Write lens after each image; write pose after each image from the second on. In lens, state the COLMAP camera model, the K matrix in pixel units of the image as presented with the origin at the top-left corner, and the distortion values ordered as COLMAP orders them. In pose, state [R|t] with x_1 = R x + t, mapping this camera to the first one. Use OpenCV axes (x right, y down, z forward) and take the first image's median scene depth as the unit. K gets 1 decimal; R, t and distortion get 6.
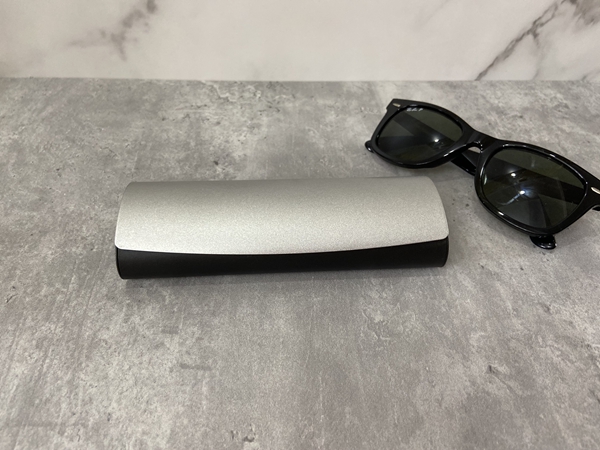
lens RADIAL K [[491.8, 0, 296.2], [0, 491.8, 221.6], [0, 0, 1]] dist [0.133130, -0.232575]
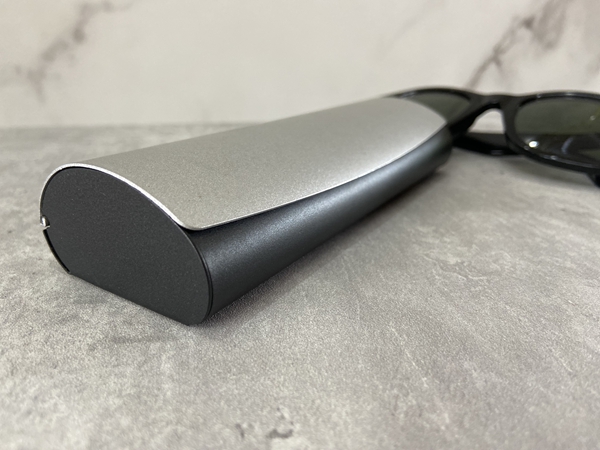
lens RADIAL K [[491.8, 0, 298.6], [0, 491.8, 226.8], [0, 0, 1]] dist [0.133130, -0.232575]
pose [[0.986766, -0.066691, 0.147801, -0.114541], [0.113749, 0.934301, -0.337850, 0.364751], [-0.115559, 0.350191, 0.929523, 0.474217]]
